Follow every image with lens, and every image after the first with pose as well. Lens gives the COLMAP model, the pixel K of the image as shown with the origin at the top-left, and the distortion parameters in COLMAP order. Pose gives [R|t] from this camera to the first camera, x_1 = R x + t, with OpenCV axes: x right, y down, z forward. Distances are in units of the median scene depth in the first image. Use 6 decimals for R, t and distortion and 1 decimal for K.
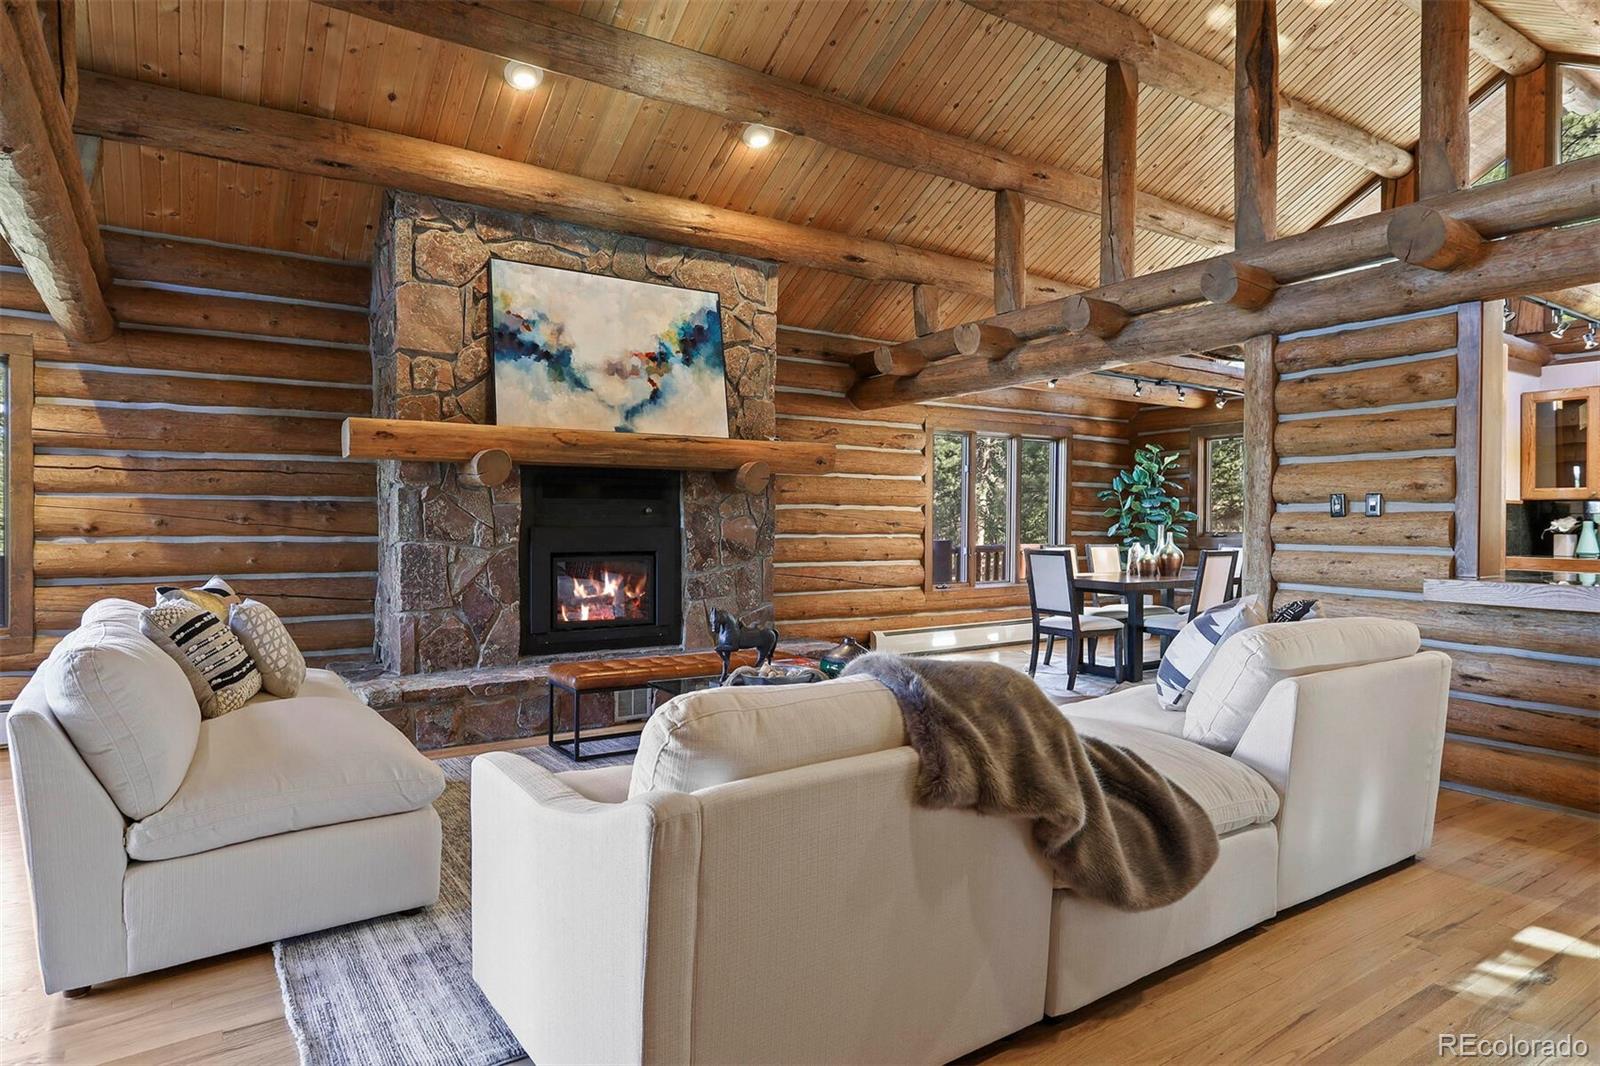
lens RADIAL K [[924.2, 0, 798.5], [0, 924.2, 533.4], [0, 0, 1]] dist [-0.007931, 0.000809]
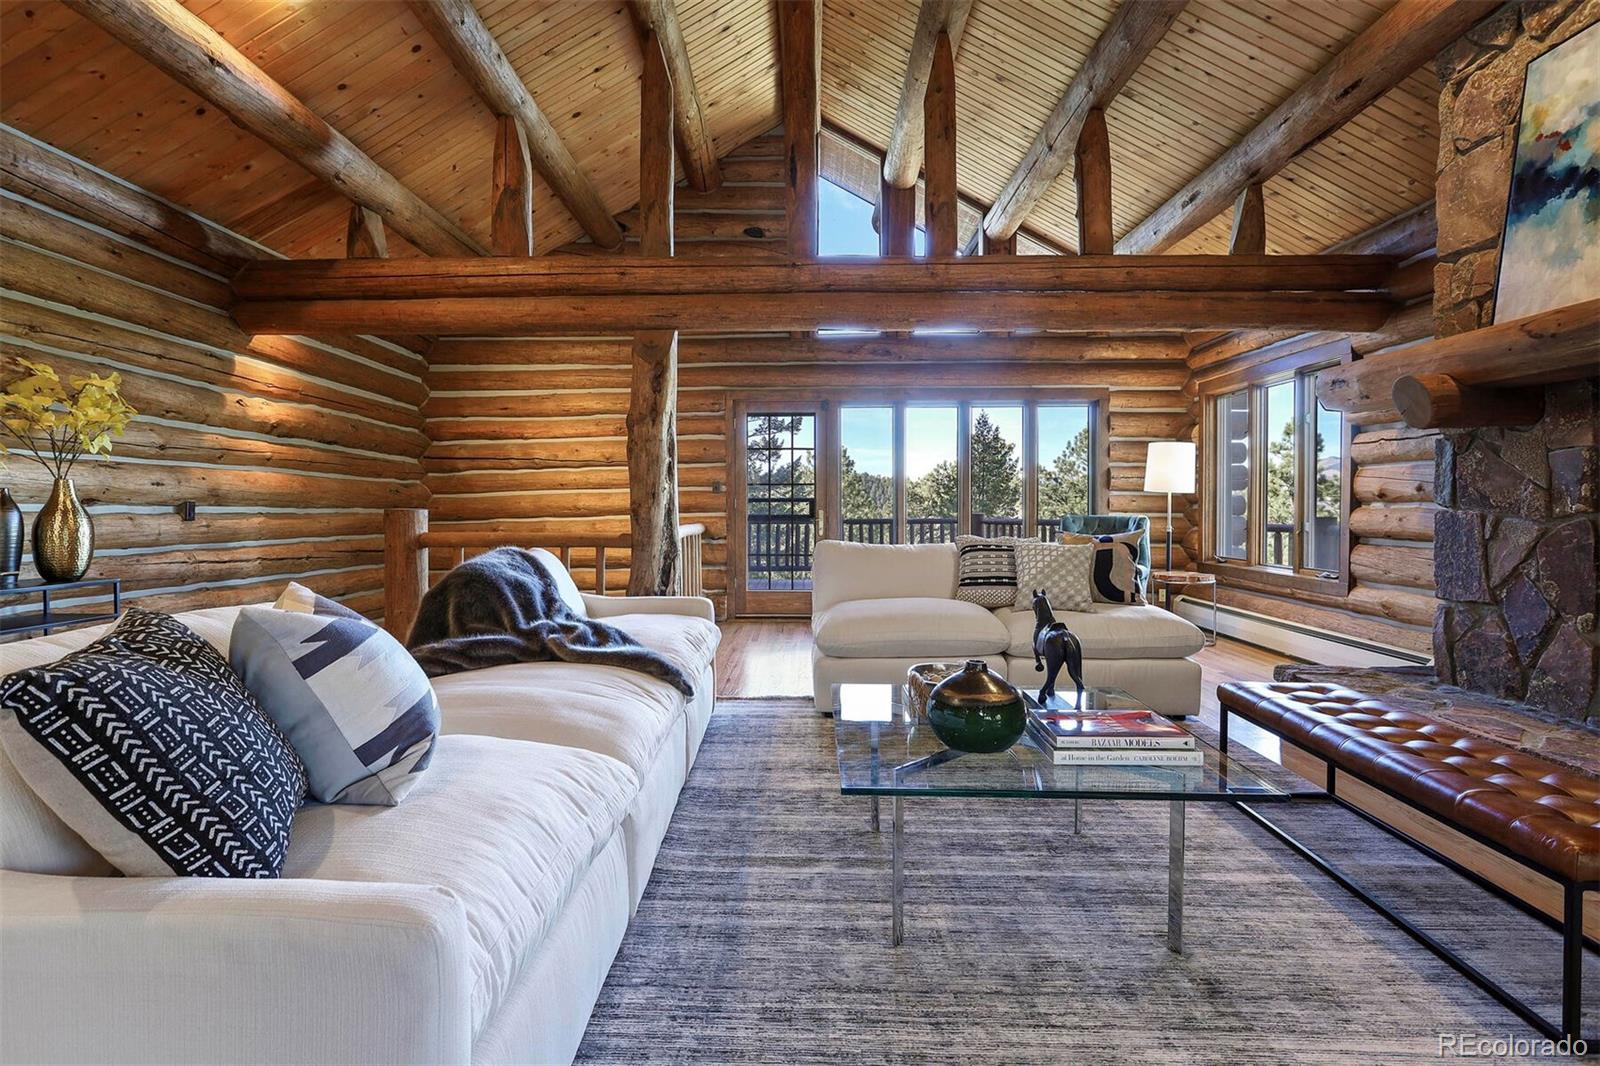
lens RADIAL K [[786.3, 0, 789.2], [0, 786.3, 515.6], [0, 0, 1]] dist [-0.003866, 0.001351]
pose [[-0.578198, 0.012927, -0.815794, 0.399408], [-0.009796, 0.999692, 0.022785, 0.005172], [0.815838, 0.021166, -0.577893, 0.890039]]
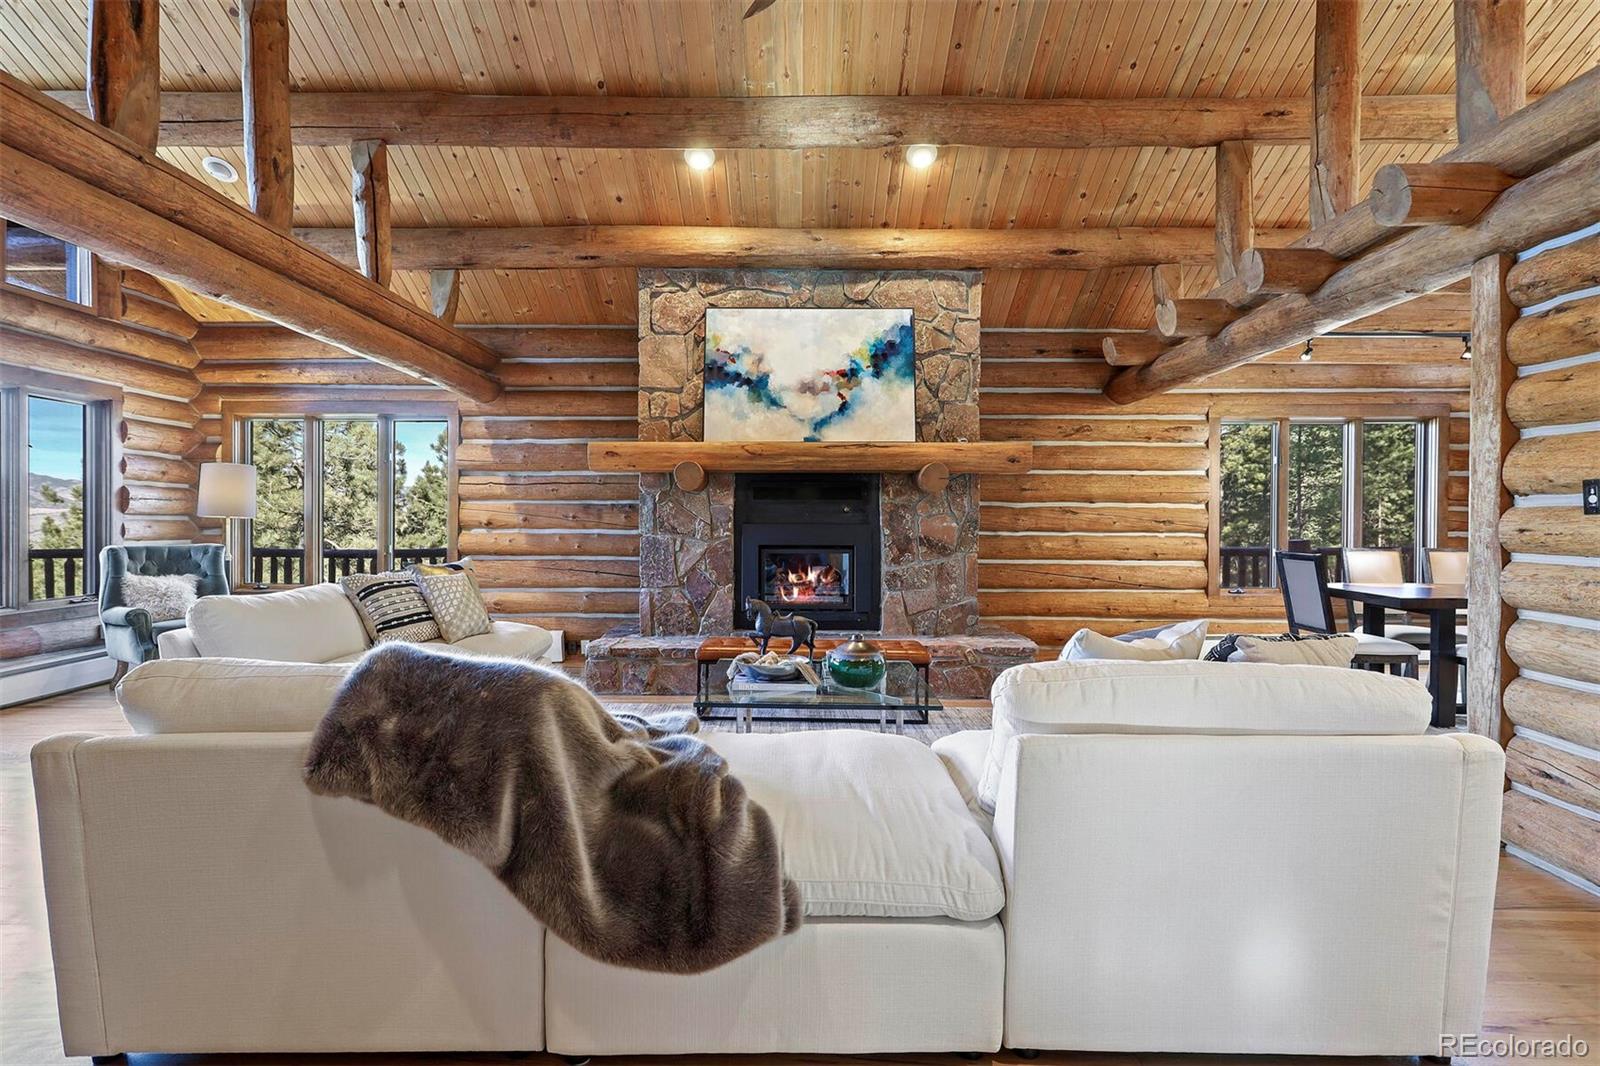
lens RADIAL K [[786.3, 0, 790.1], [0, 786.3, 521.5], [0, 0, 1]] dist [-0.003866, 0.001351]
pose [[0.827944, 0.003119, -0.560802, 0.353968], [-0.008287, 0.999943, -0.006674, -0.003360], [0.560750, 0.010173, 0.827923, 0.182049]]
